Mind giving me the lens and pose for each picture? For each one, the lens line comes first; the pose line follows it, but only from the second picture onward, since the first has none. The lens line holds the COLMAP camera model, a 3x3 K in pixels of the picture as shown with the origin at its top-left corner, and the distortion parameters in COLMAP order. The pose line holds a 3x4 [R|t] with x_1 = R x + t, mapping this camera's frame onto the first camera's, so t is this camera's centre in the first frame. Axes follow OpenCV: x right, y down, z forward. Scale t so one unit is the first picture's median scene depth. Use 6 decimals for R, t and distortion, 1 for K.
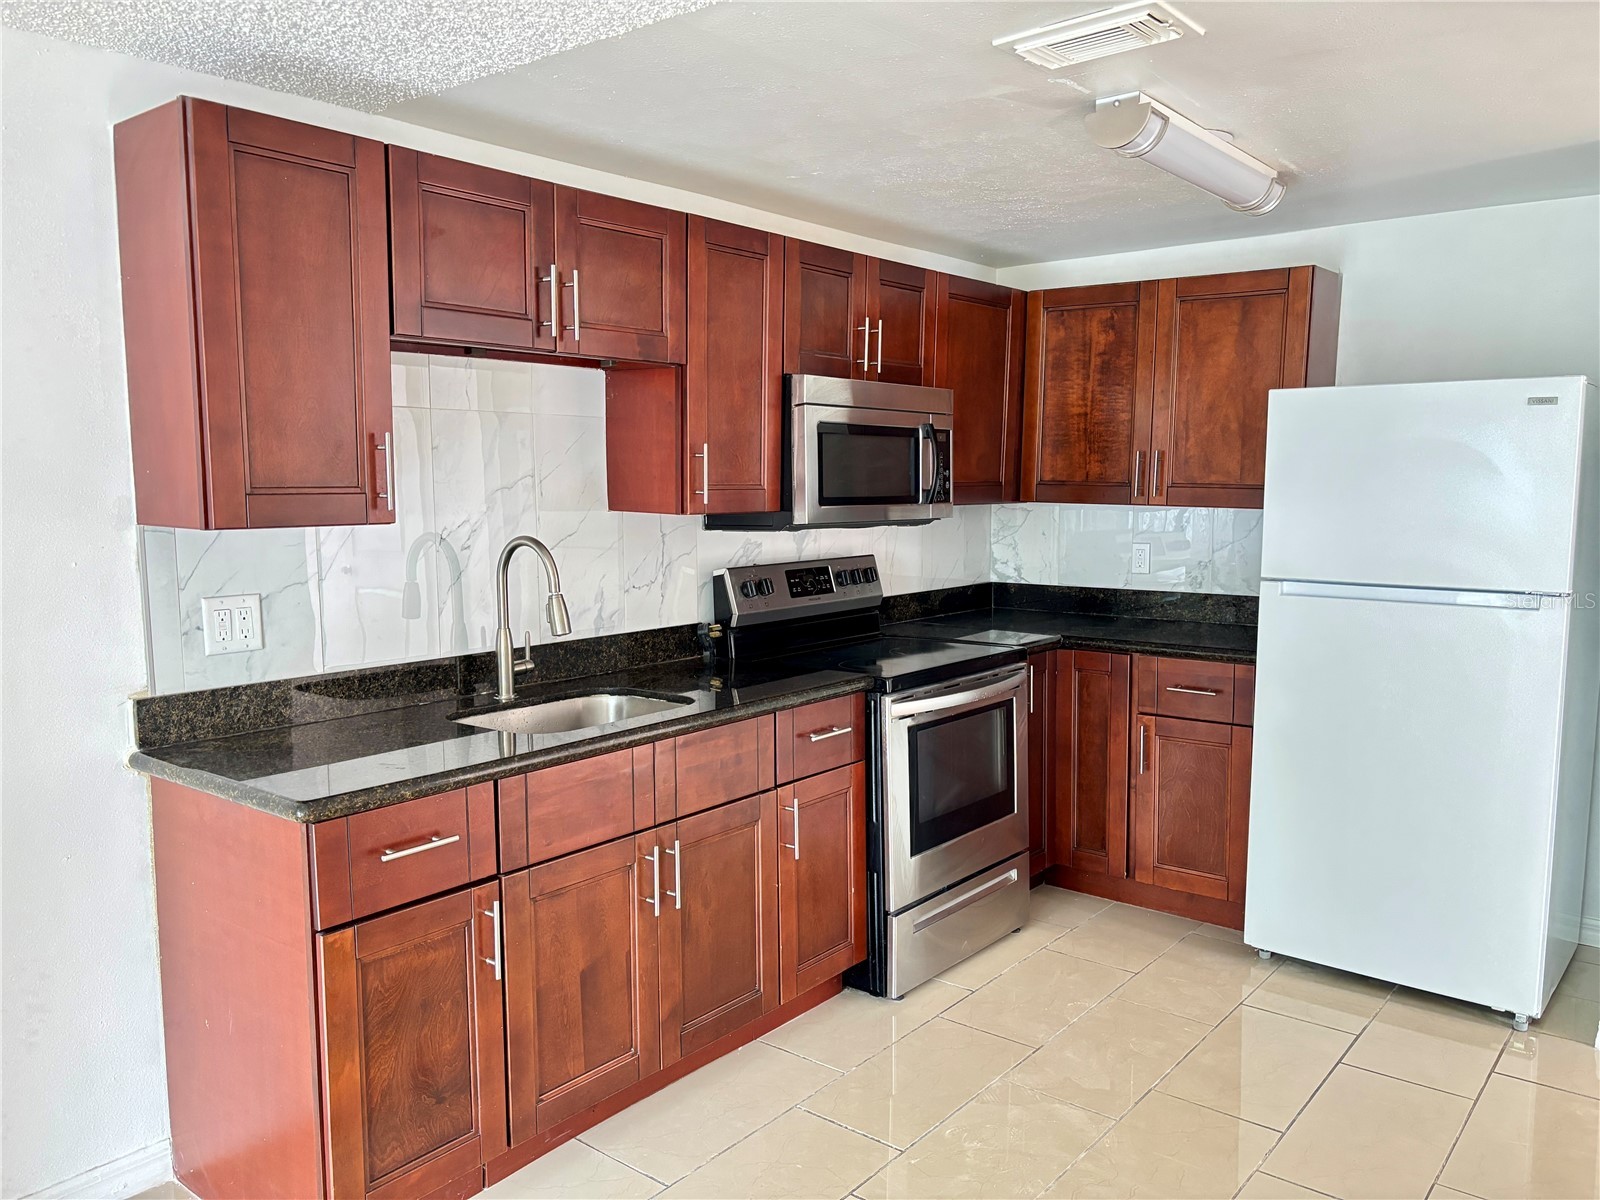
lens RADIAL K [[1223.3, 0, 786.0], [0, 1223.3, 606.8], [0, 0, 1]] dist [0.043315, -0.041980]
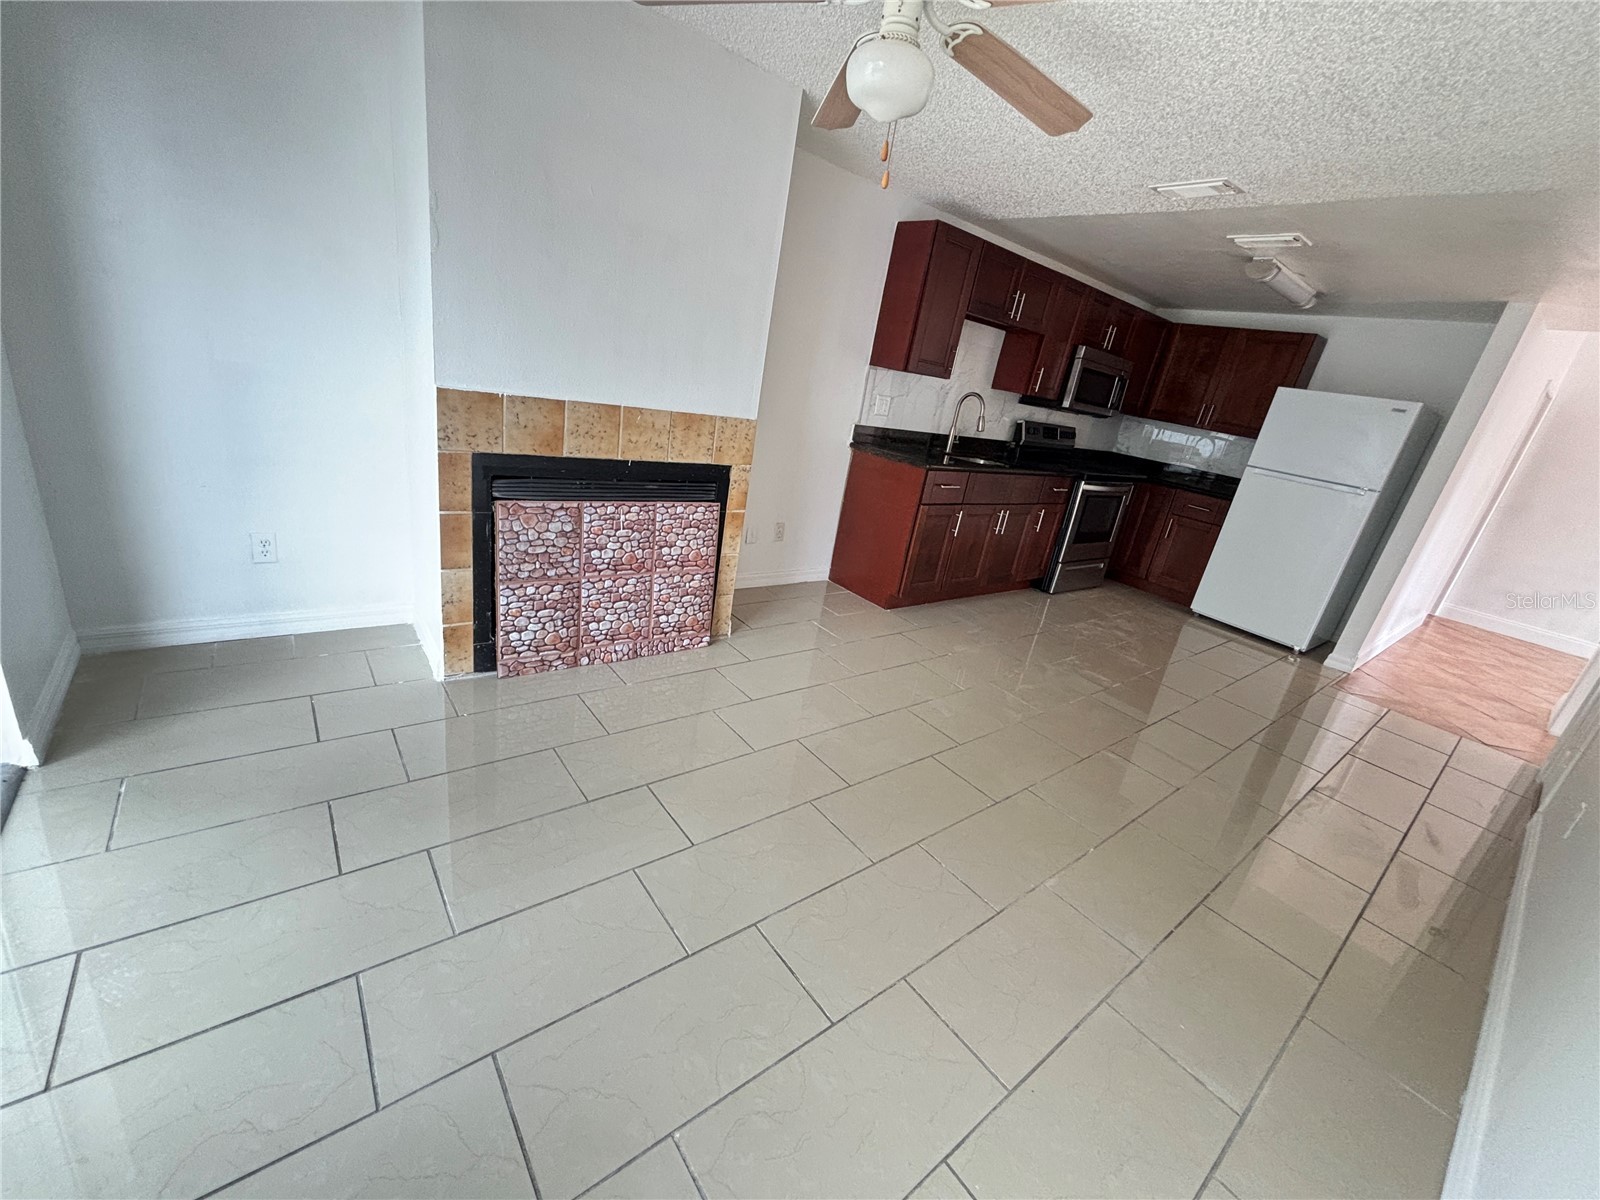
lens RADIAL K [[645.7, 0, 803.8], [0, 645.7, 595.1], [0, 0, 1]] dist [0.003575, -0.000833]
pose [[0.965203, 0.222008, -0.138185, -0.226499], [-0.186849, 0.955202, 0.229514, 0.091948], [0.182949, -0.195708, 0.963446, -0.441953]]
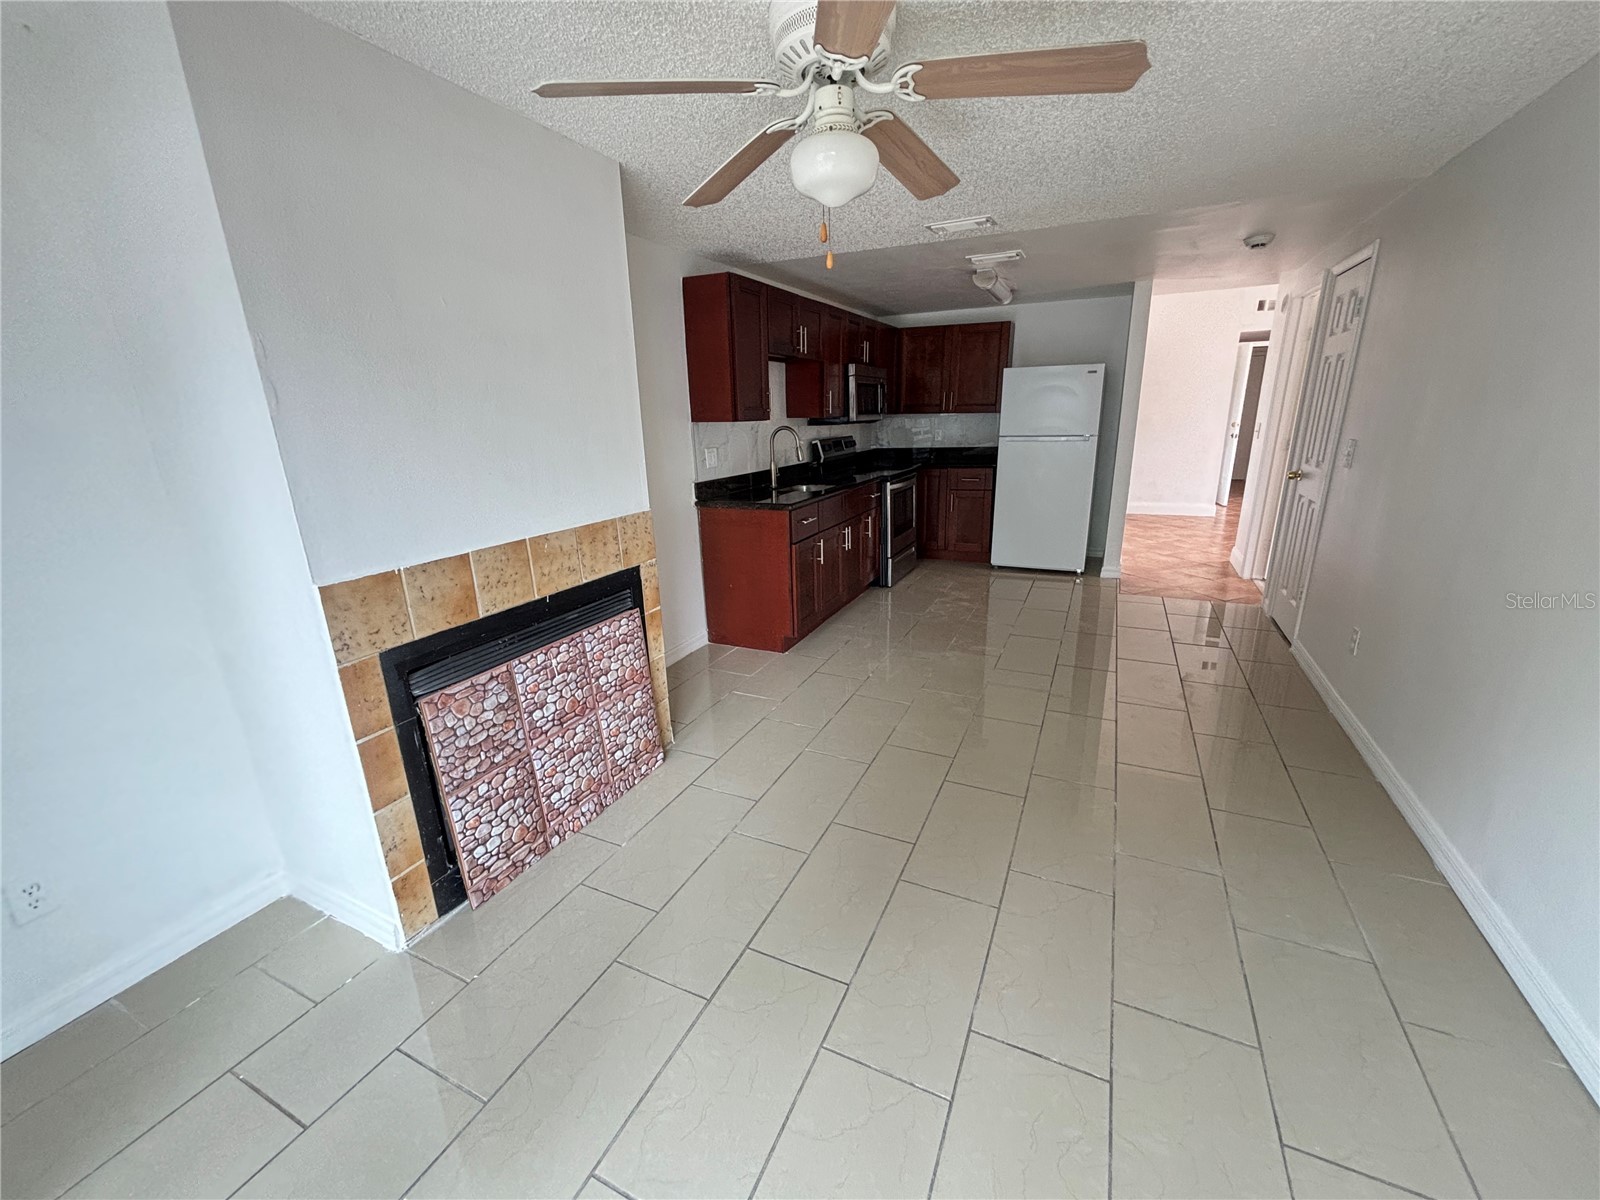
lens RADIAL K [[645.7, 0, 801.8], [0, 645.7, 594.6], [0, 0, 1]] dist [0.003575, -0.000833]
pose [[0.969136, -0.091081, 0.229082, -0.444052], [0.051701, 0.983673, 0.172380, 0.057003], [-0.241043, -0.155216, 0.958022, -0.400152]]
